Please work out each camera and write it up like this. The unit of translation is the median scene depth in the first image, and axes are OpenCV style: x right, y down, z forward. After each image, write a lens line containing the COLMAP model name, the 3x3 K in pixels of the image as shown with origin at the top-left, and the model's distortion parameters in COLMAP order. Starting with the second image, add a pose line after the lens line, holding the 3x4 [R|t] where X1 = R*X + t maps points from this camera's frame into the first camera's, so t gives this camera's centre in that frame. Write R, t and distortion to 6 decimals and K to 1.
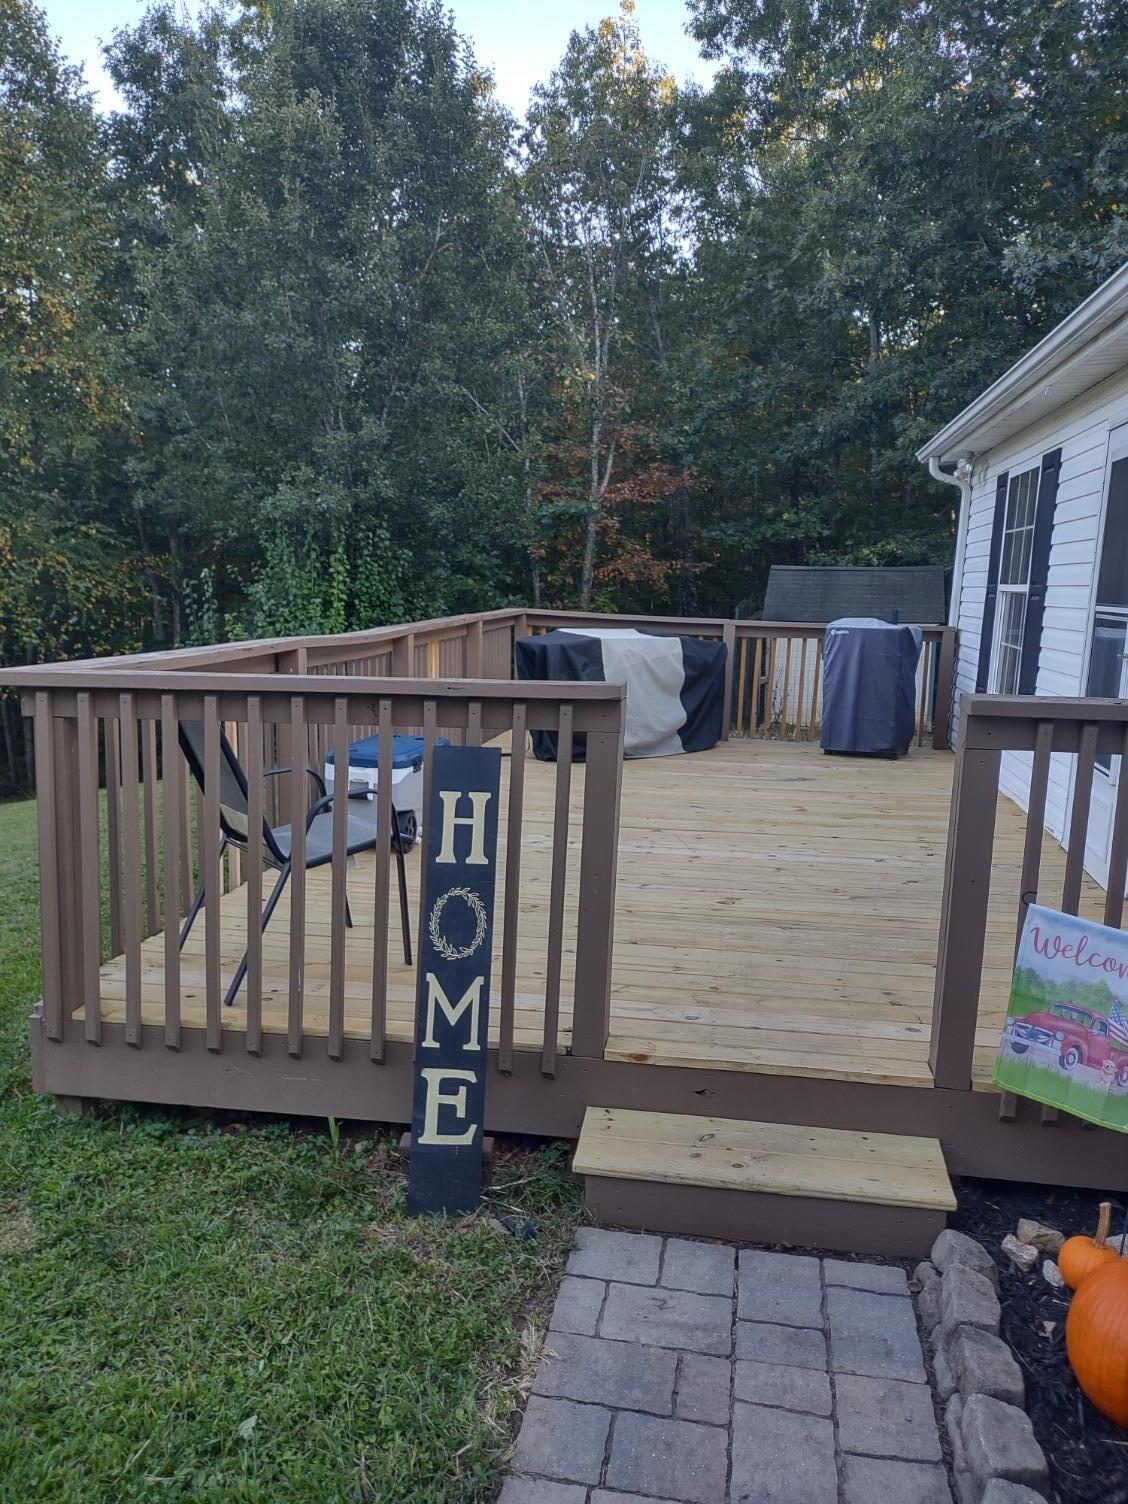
lens RADIAL K [[1136.4, 0, 560.8], [0, 1136.4, 758.8], [0, 0, 1]] dist [0.043271, -0.045000]
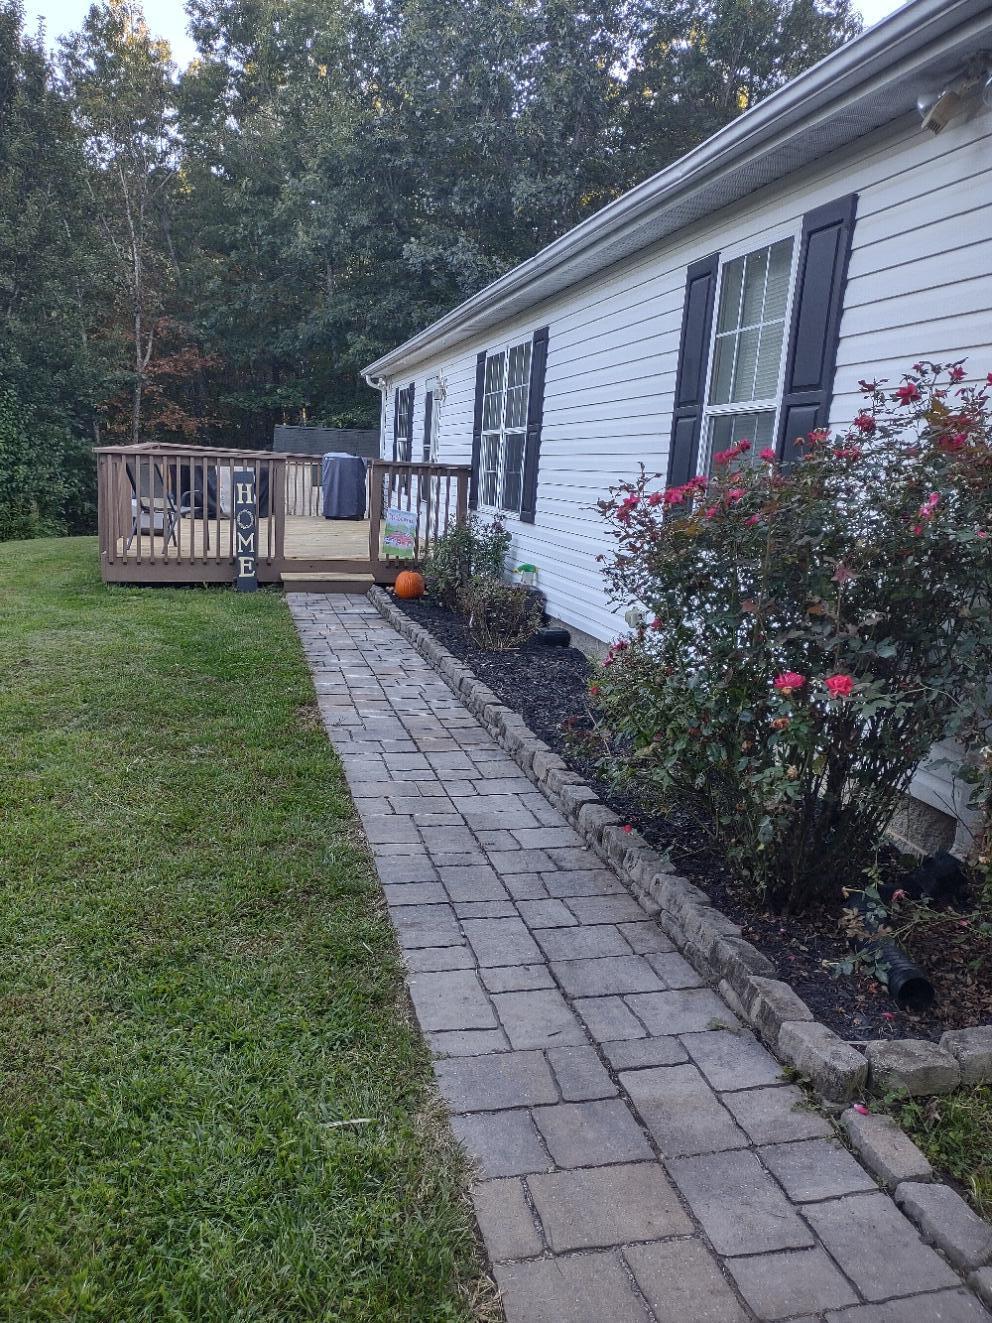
lens RADIAL K [[999.6, 0, 498.5], [0, 999.6, 664.0], [0, 0, 1]] dist [0.043271, -0.045000]
pose [[0.910751, -0.060507, 0.408500, -0.117424], [0.033747, 0.996804, 0.072408, 0.067881], [-0.411575, -0.052160, 0.909882, -0.391205]]
